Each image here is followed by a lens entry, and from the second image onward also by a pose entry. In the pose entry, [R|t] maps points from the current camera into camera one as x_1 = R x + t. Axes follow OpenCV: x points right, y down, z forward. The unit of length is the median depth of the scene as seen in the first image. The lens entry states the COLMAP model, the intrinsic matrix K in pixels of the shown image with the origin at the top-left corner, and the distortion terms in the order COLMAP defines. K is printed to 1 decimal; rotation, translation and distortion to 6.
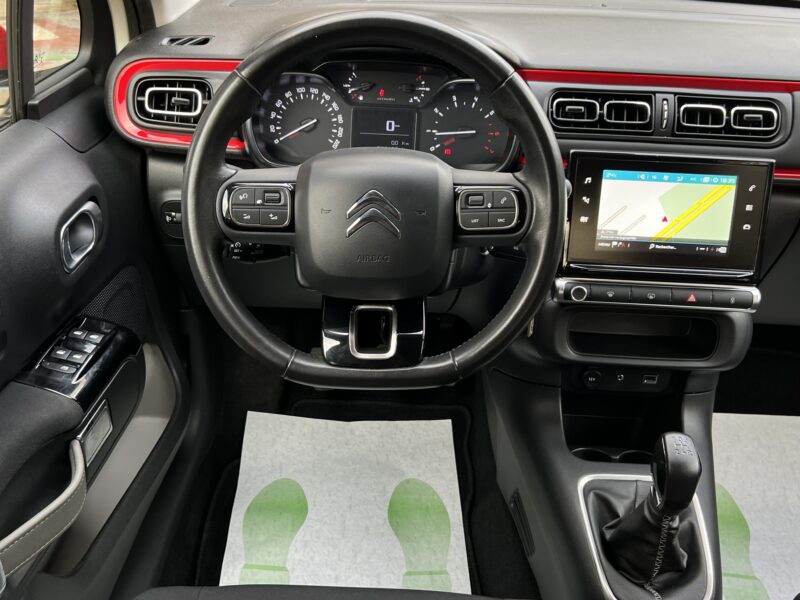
lens RADIAL K [[829.2, 0, 400.0], [0, 829.2, 300.0], [0, 0, 1]] dist [0.133711, -0.343836]
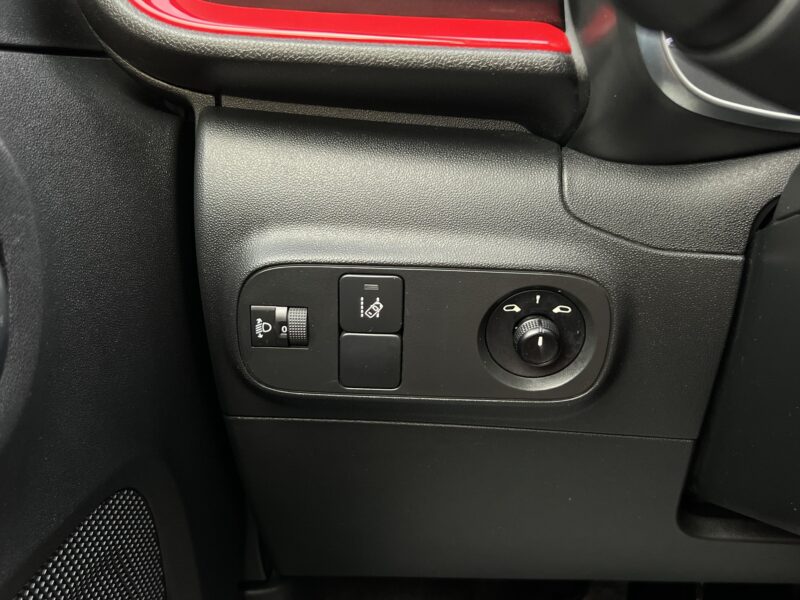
lens RADIAL K [[872.1, 0, 400.0], [0, 872.1, 300.0], [0, 0, 1]] dist [0.175062, -0.547518]
pose [[0.999695, -0.013876, 0.020453, -0.251688], [0.017287, 0.983991, -0.177380, -0.054941], [-0.017664, 0.177680, 0.983930, 0.744089]]
